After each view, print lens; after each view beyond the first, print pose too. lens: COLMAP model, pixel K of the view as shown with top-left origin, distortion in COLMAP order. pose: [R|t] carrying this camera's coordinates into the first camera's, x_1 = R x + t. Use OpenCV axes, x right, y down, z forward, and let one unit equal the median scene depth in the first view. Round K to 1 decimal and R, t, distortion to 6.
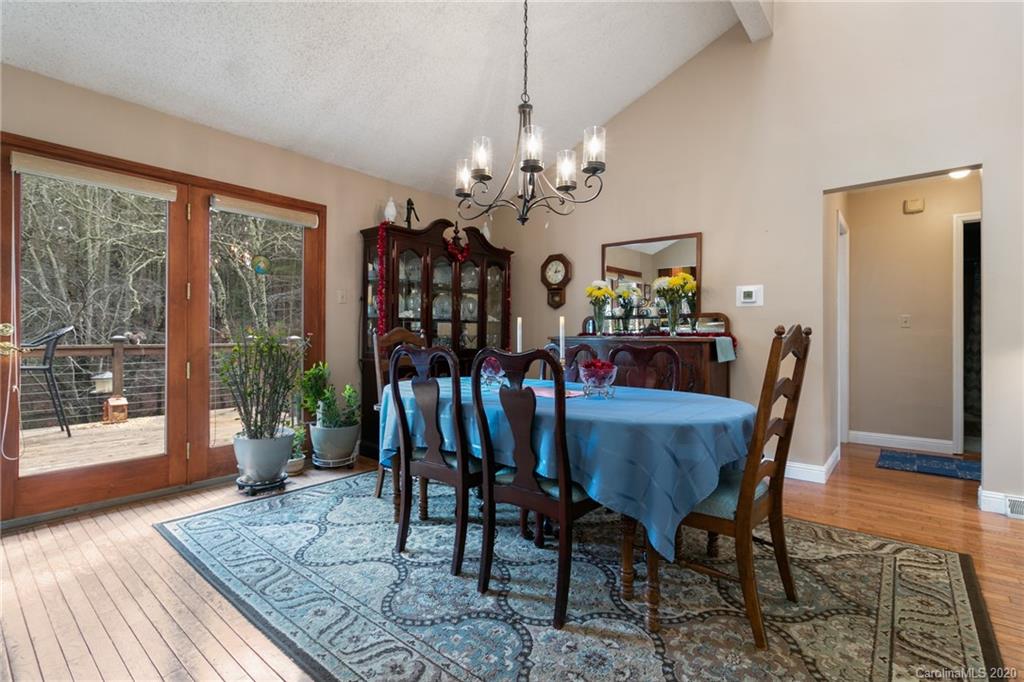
lens RADIAL K [[477.5, 0, 507.3], [0, 477.5, 334.1], [0, 0, 1]] dist [0.017167, -0.000296]
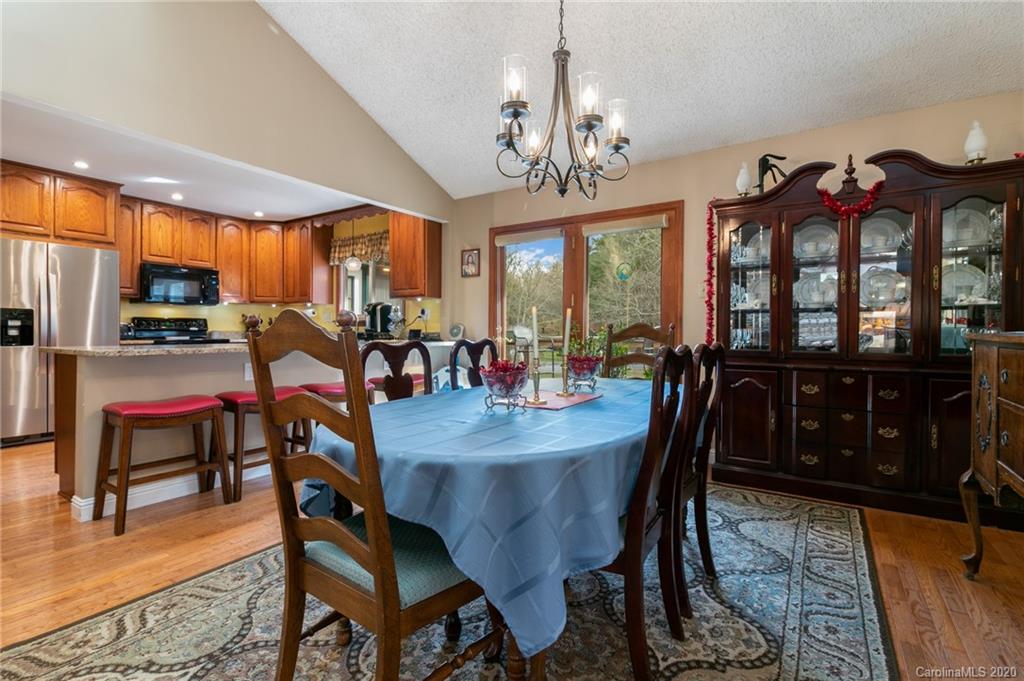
lens RADIAL K [[477.5, 0, 507.3], [0, 477.5, 333.6], [0, 0, 1]] dist [0.017167, -0.000296]
pose [[0.114084, -0.003433, -0.993465, 0.919991], [0.003908, 0.999988, -0.003006, 0.014462], [0.993463, -0.003540, 0.114096, 0.852885]]
